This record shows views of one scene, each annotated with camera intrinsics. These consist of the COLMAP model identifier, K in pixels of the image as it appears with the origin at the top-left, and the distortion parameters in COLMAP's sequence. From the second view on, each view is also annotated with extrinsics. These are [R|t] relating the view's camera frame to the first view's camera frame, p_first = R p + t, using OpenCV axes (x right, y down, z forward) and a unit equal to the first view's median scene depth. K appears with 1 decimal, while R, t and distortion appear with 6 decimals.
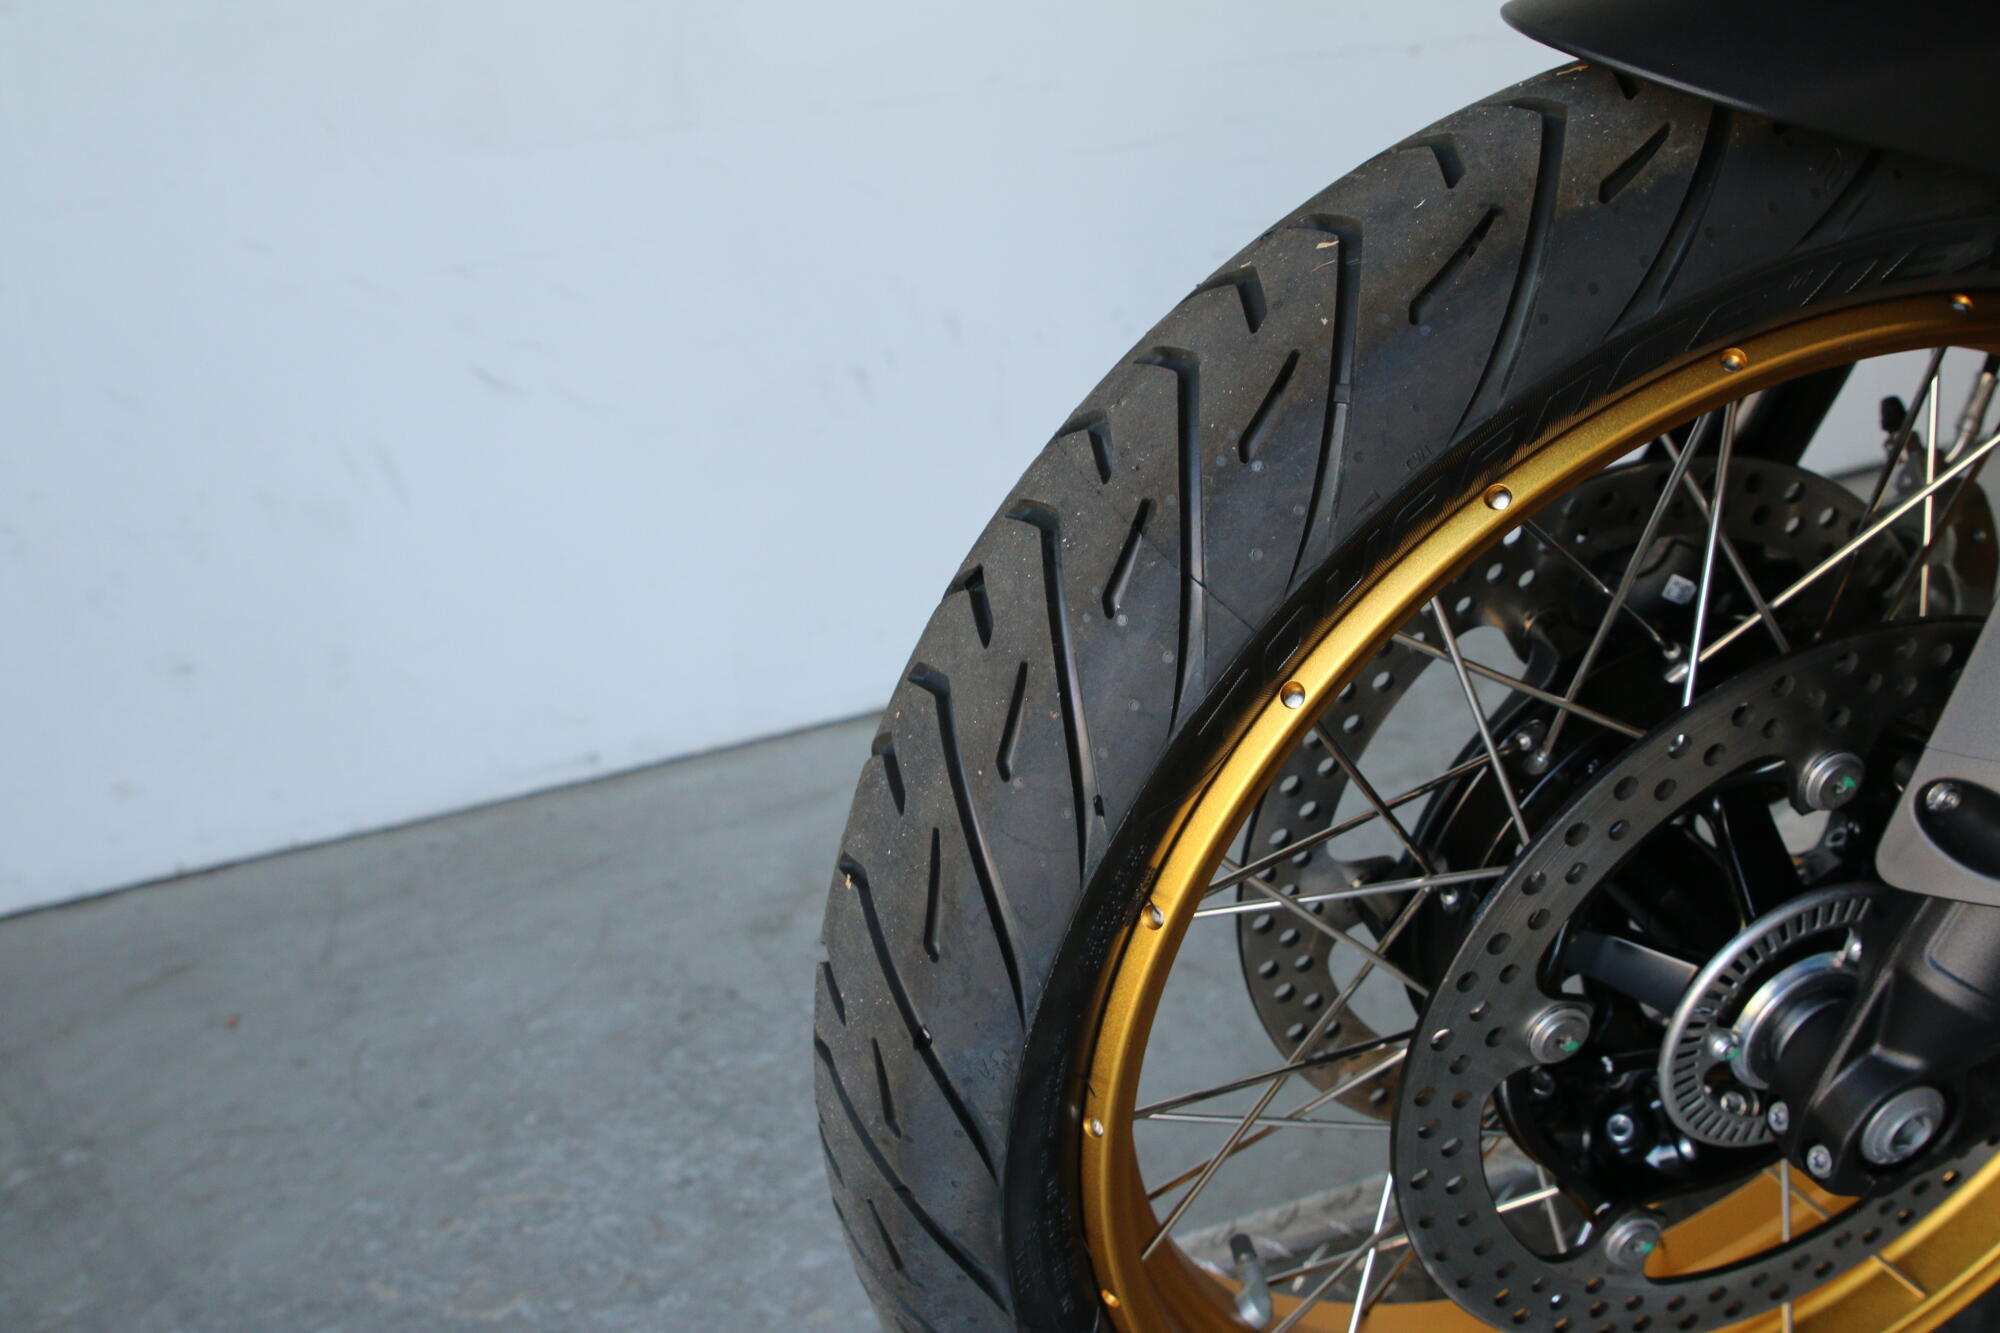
lens RADIAL K [[2211.6, 0, 994.4], [0, 2211.6, 646.3], [0, 0, 1]] dist [-0.113794, 0.045474]
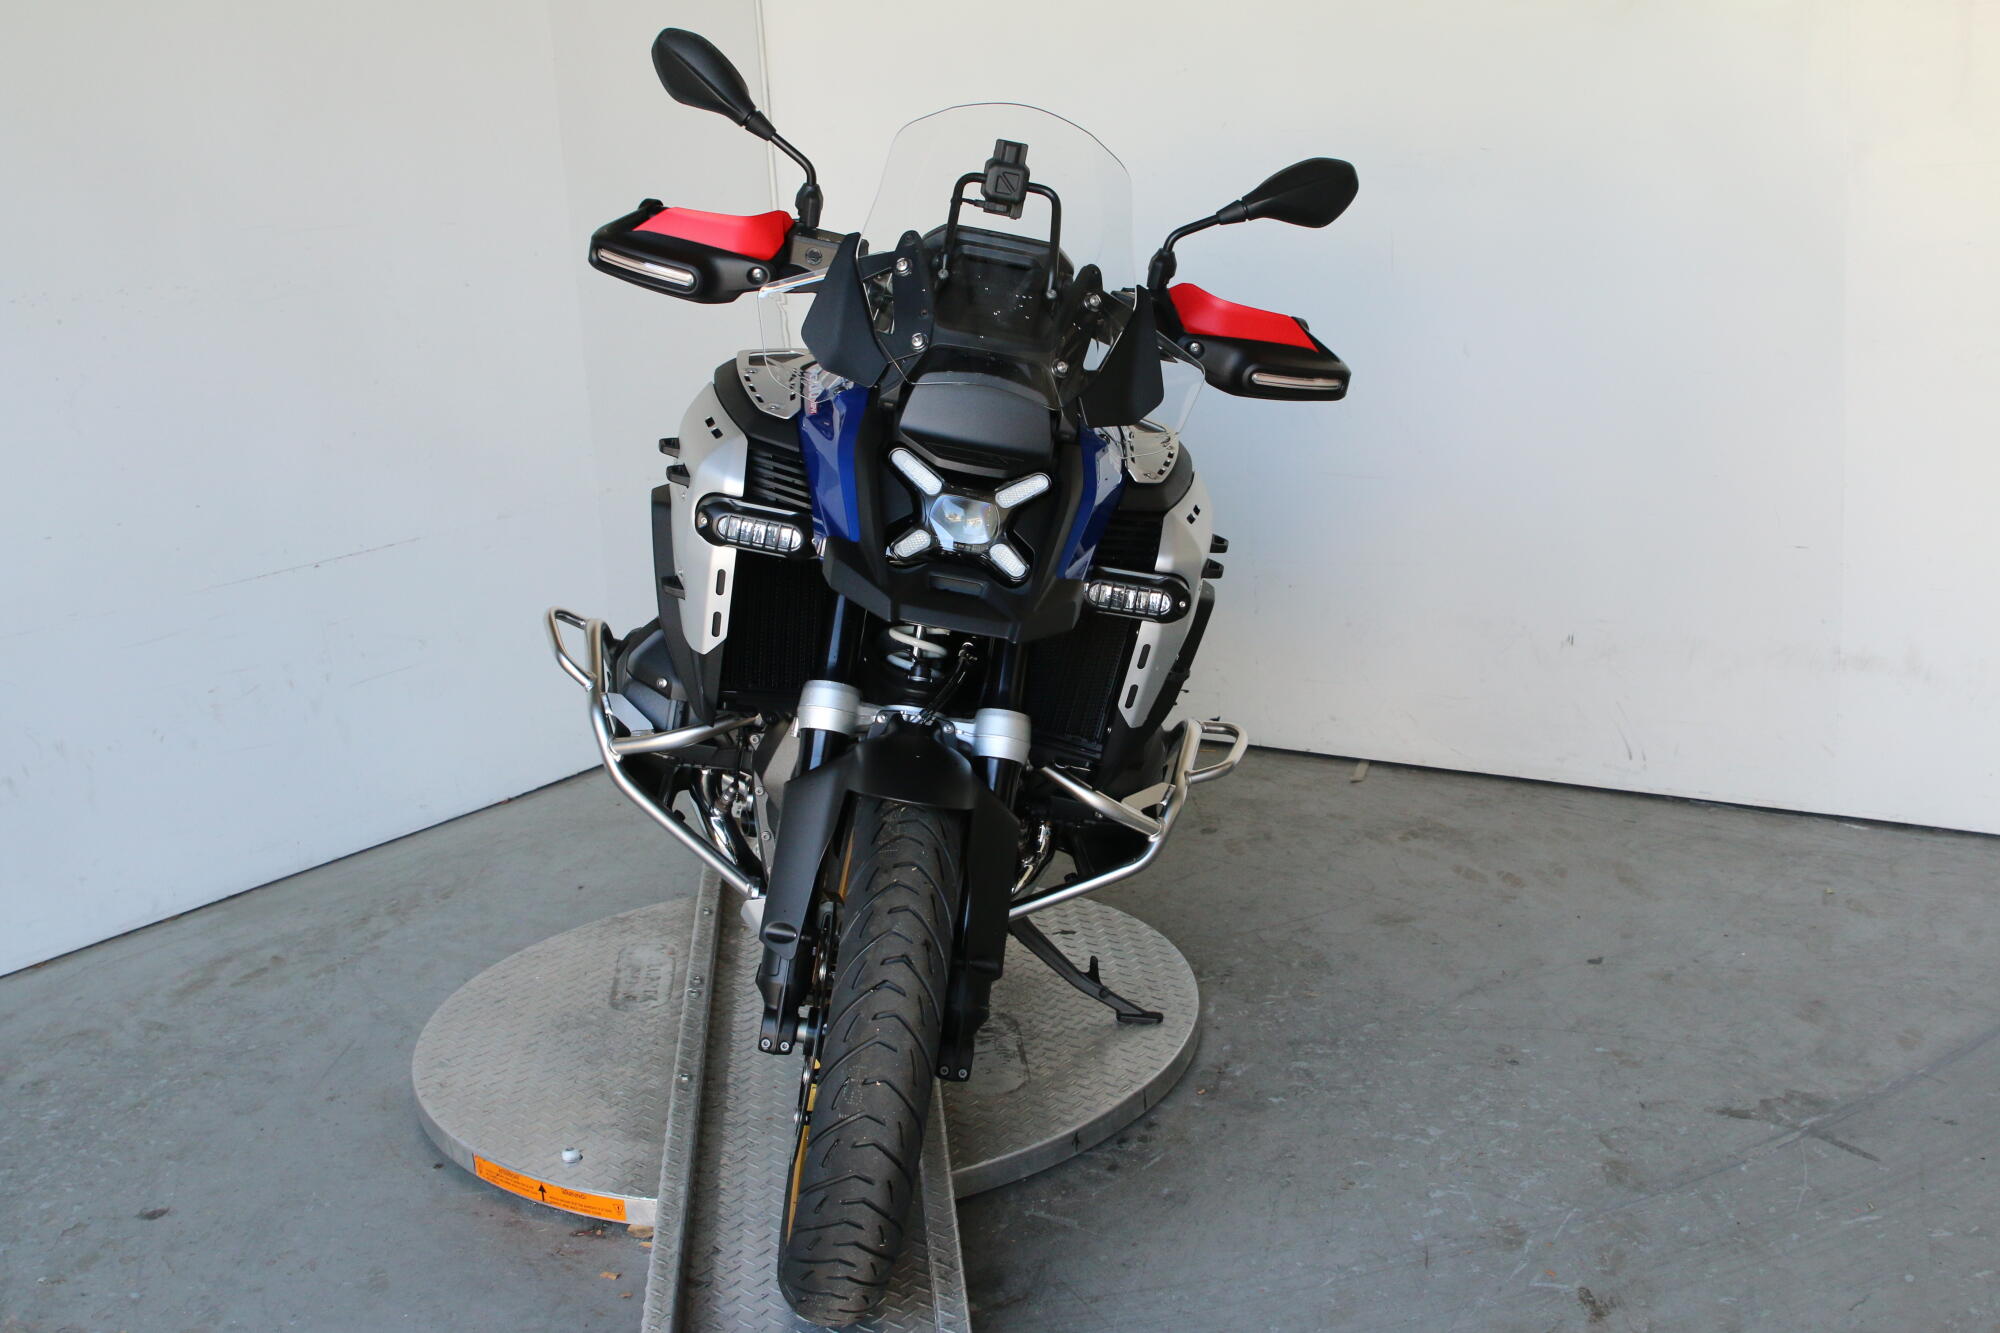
lens RADIAL K [[2235.6, 0, 995.6], [0, 2235.6, 650.1], [0, 0, 1]] dist [-0.132381, 0.104209]
pose [[0.918086, -0.064192, 0.391148, -0.018186], [0.093136, 0.994107, -0.055462, -0.084424], [-0.385283, 0.087349, 0.918655, -1.453326]]
